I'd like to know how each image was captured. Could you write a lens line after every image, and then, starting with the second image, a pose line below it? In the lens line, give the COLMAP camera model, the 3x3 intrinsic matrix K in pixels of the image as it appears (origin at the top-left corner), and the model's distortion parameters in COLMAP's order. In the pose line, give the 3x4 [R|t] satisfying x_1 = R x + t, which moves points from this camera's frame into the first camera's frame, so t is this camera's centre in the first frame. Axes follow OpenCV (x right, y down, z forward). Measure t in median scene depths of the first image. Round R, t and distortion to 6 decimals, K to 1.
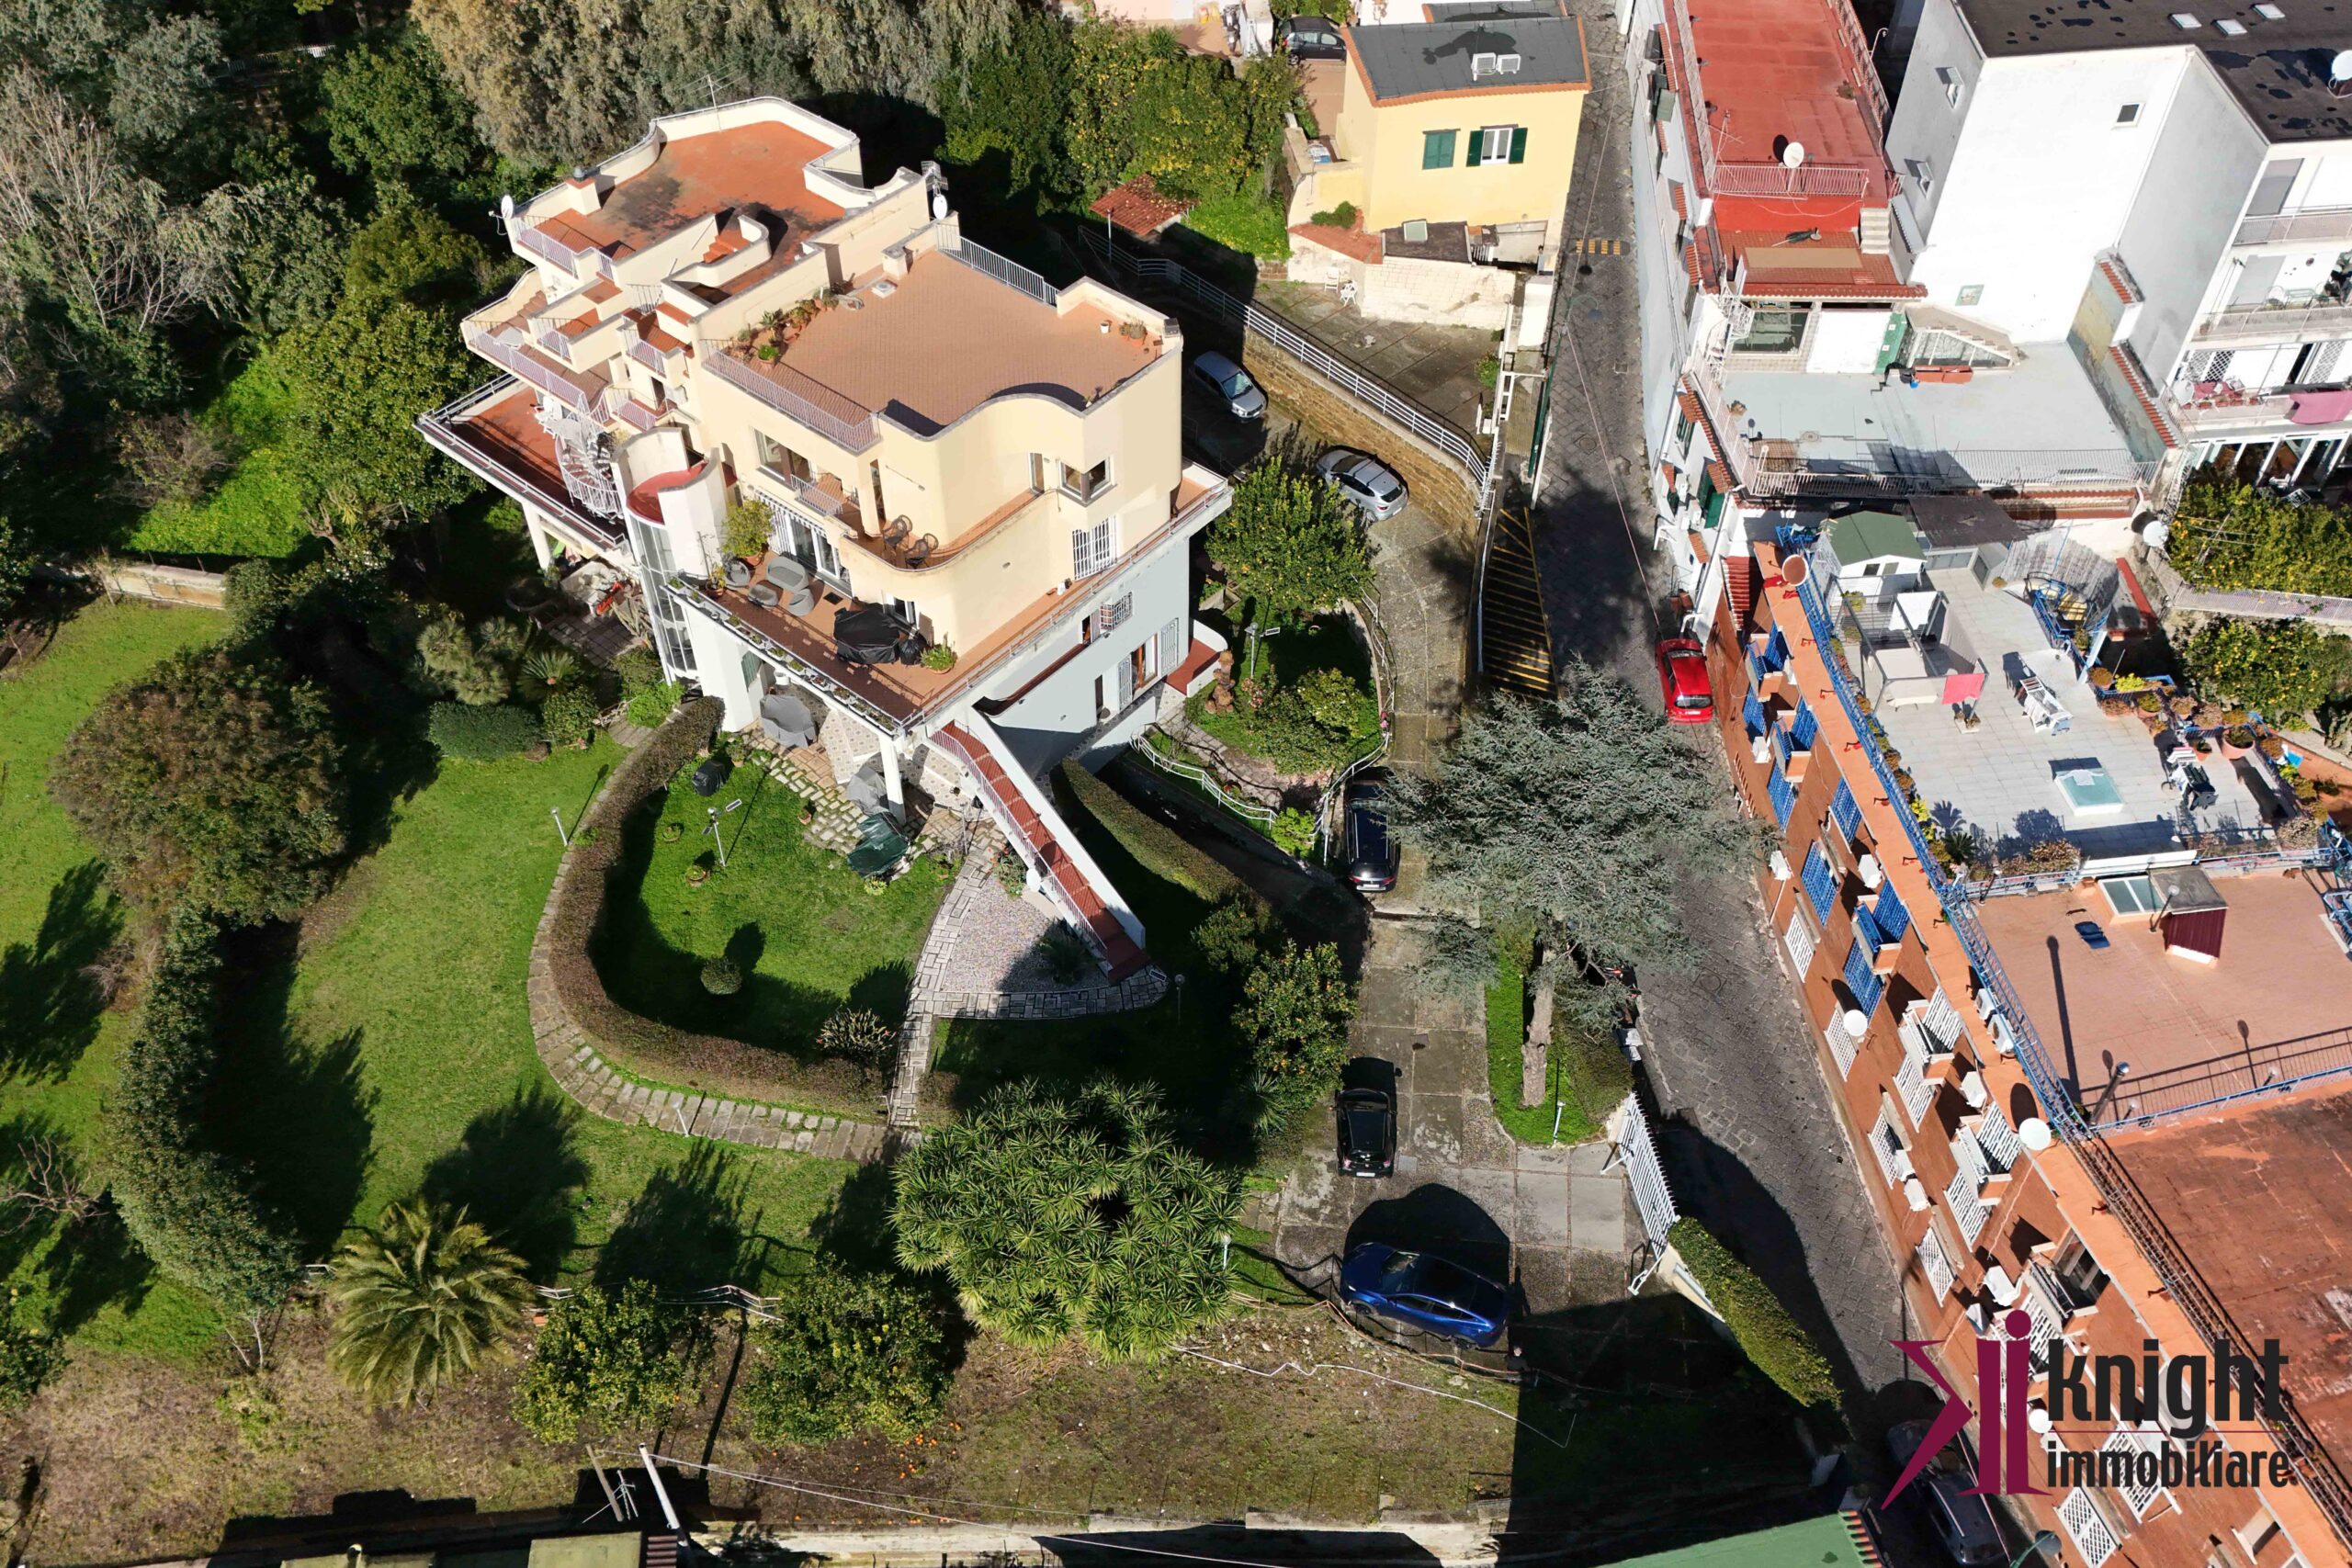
lens RADIAL K [[2028.1, 0, 1170.4], [0, 2028.1, 793.0], [0, 0, 1]] dist [0.083393, -0.094565]
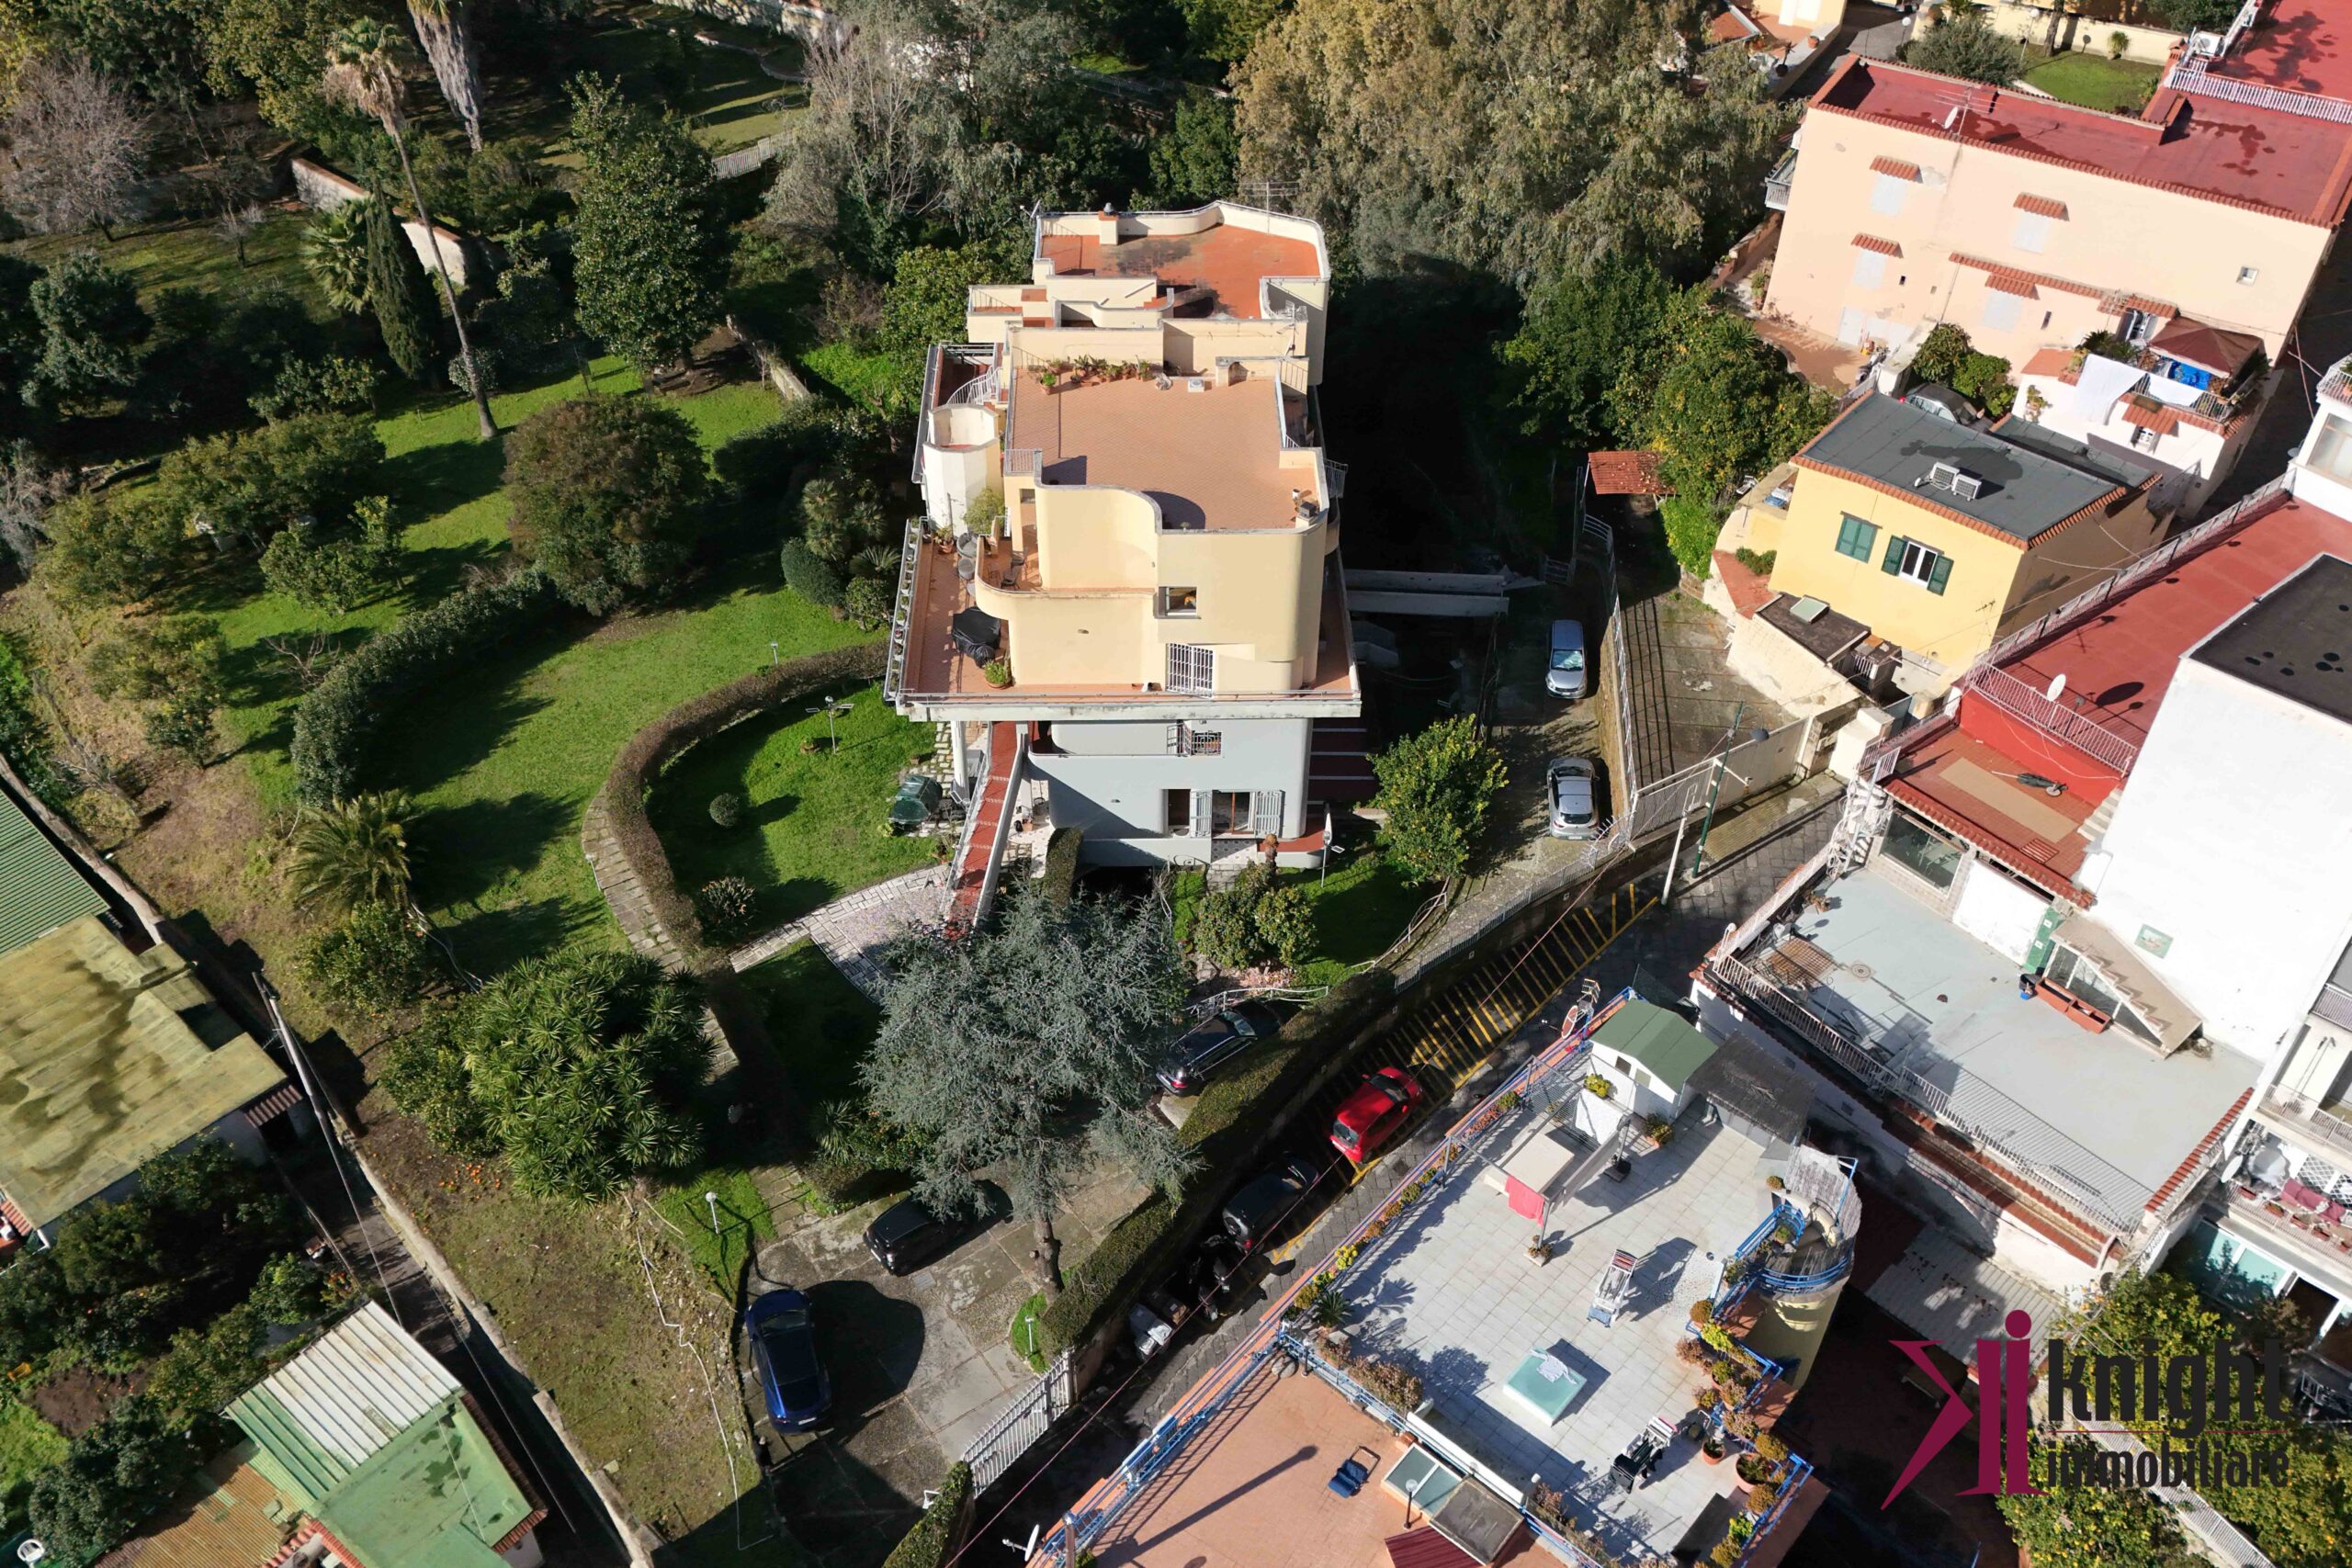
lens RADIAL K [[2028.1, 0, 1171.0], [0, 2028.1, 793.4], [0, 0, 1]] dist [0.083393, -0.094565]
pose [[0.663975, 0.501632, -0.554530, 0.578137], [-0.550213, 0.829944, 0.091968, -0.162653], [0.506363, 0.244045, 0.827066, 0.148980]]
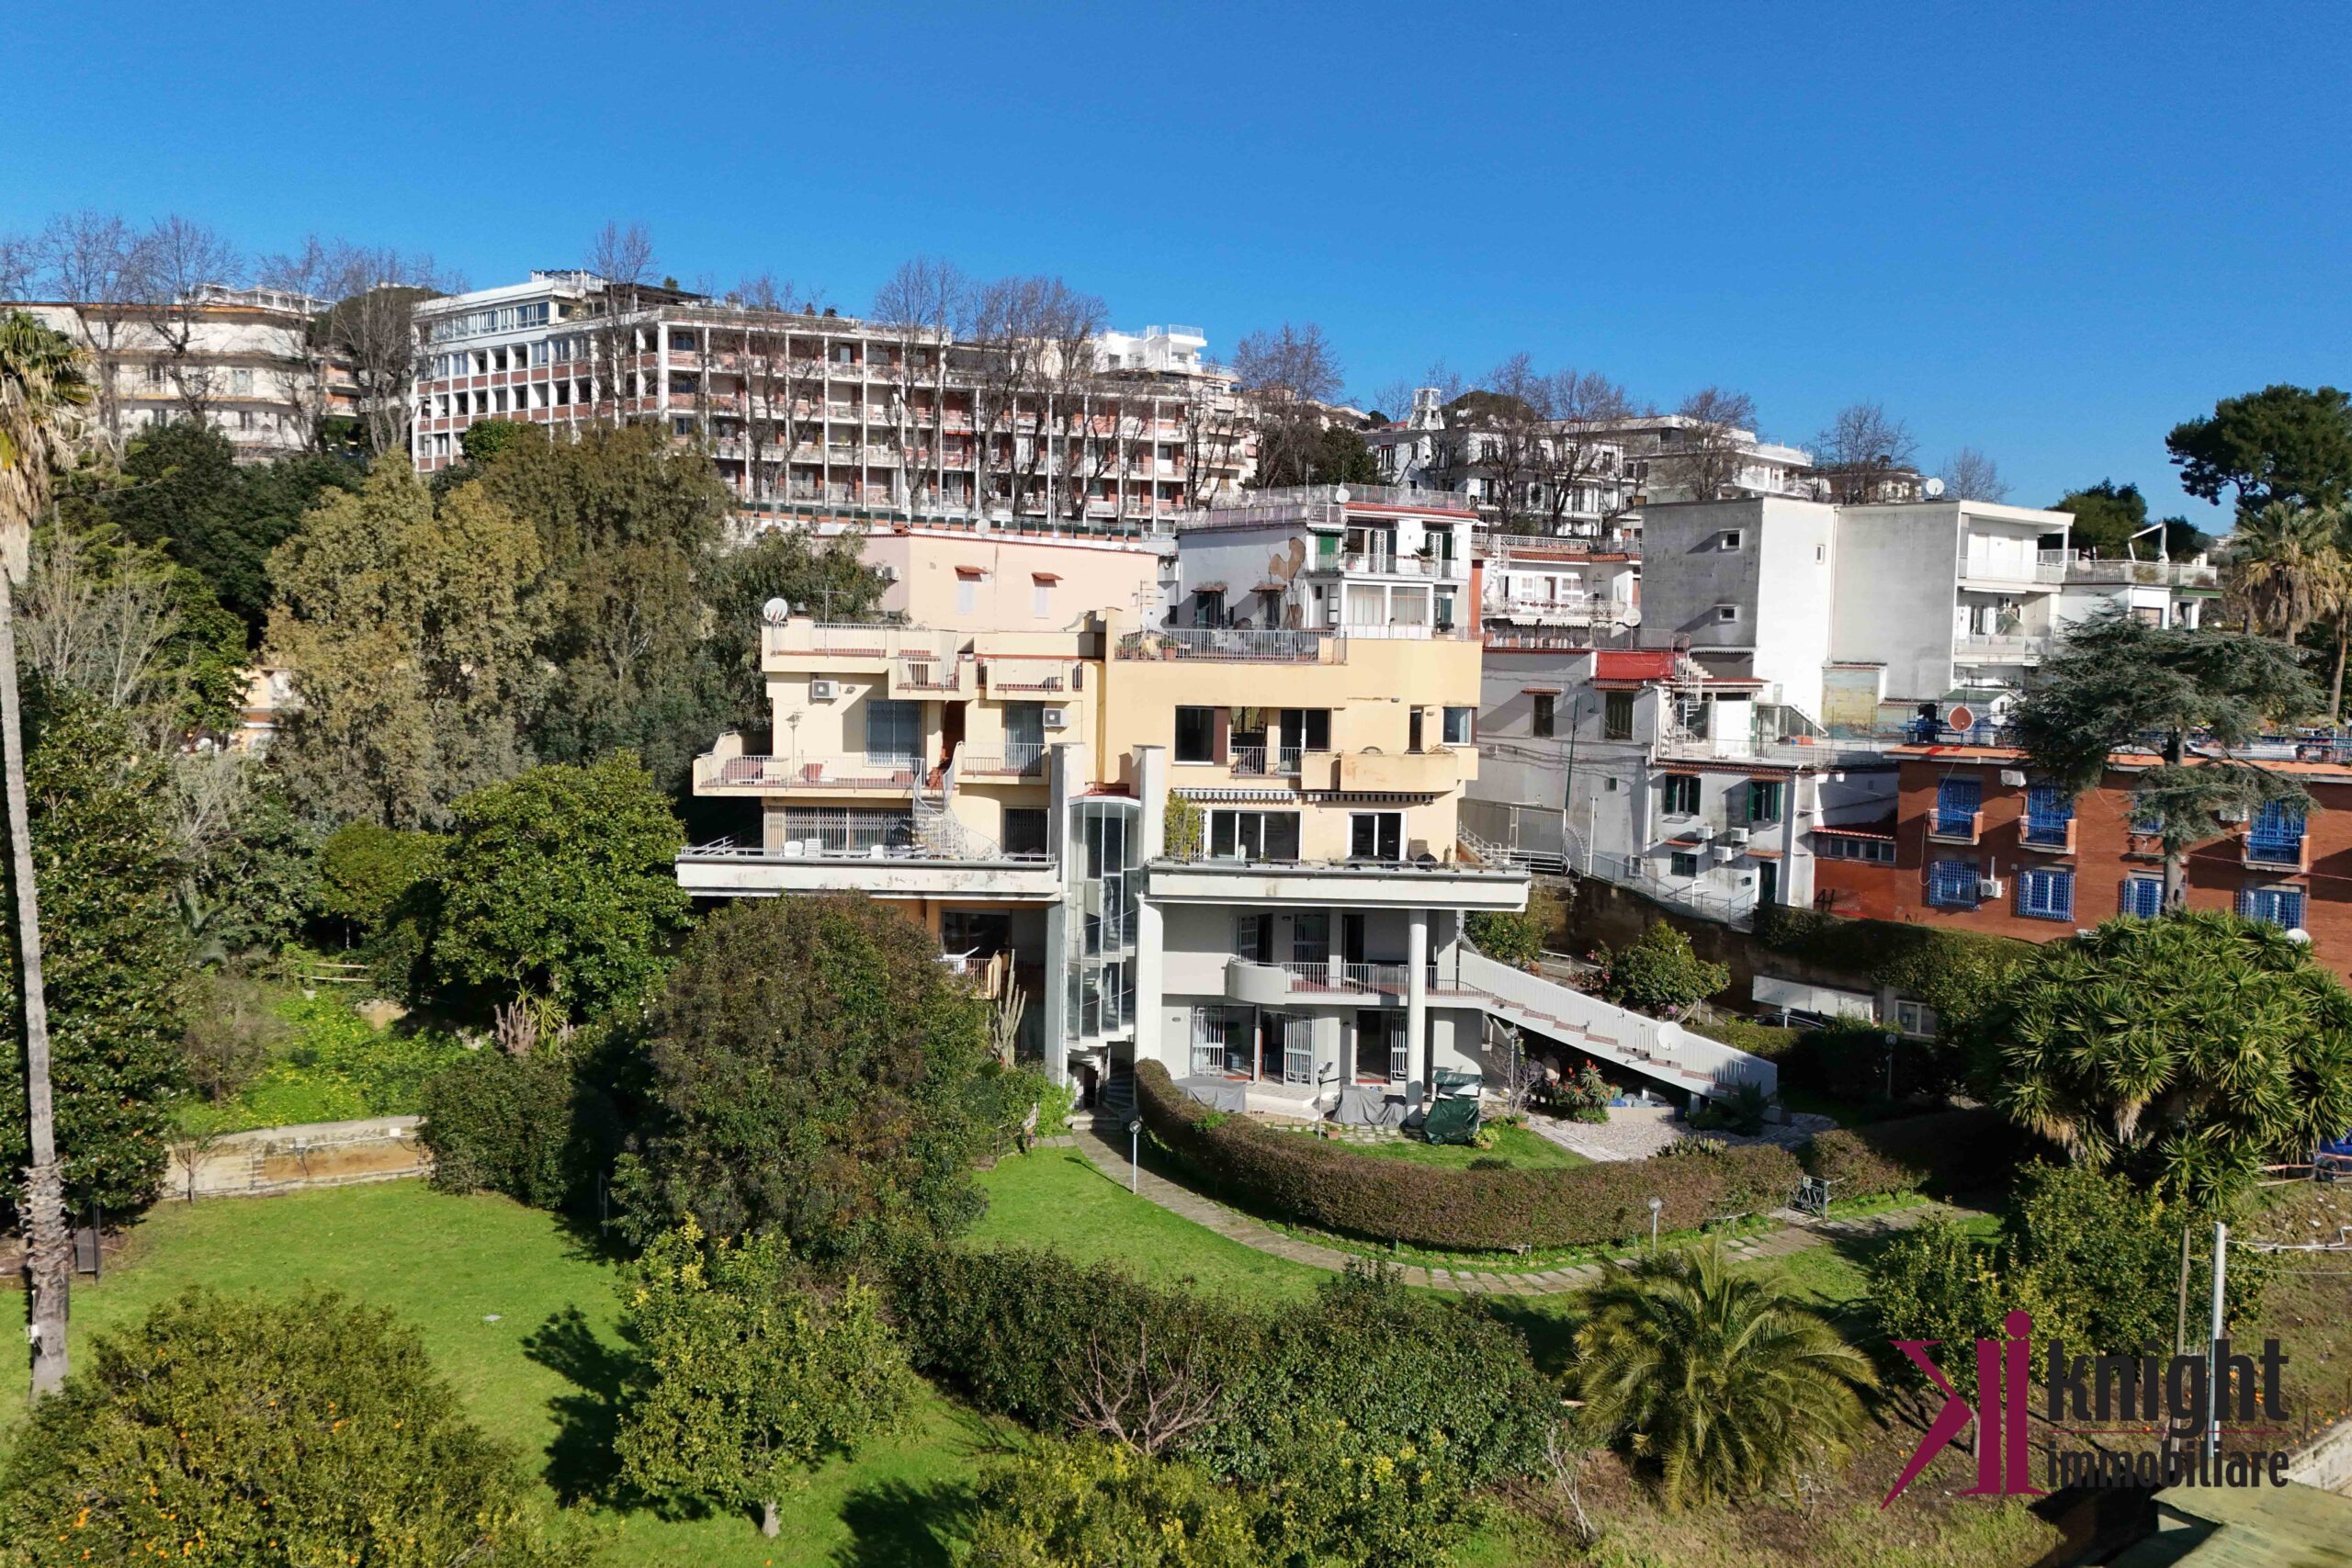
lens RADIAL K [[2028.1, 0, 1177.5], [0, 2028.1, 781.4], [0, 0, 1]] dist [0.083393, -0.094565]
pose [[0.772756, -0.030198, 0.633985, -0.782127], [0.450607, 0.729557, -0.514489, 0.318534], [-0.446992, 0.683253, 0.577377, 0.476724]]
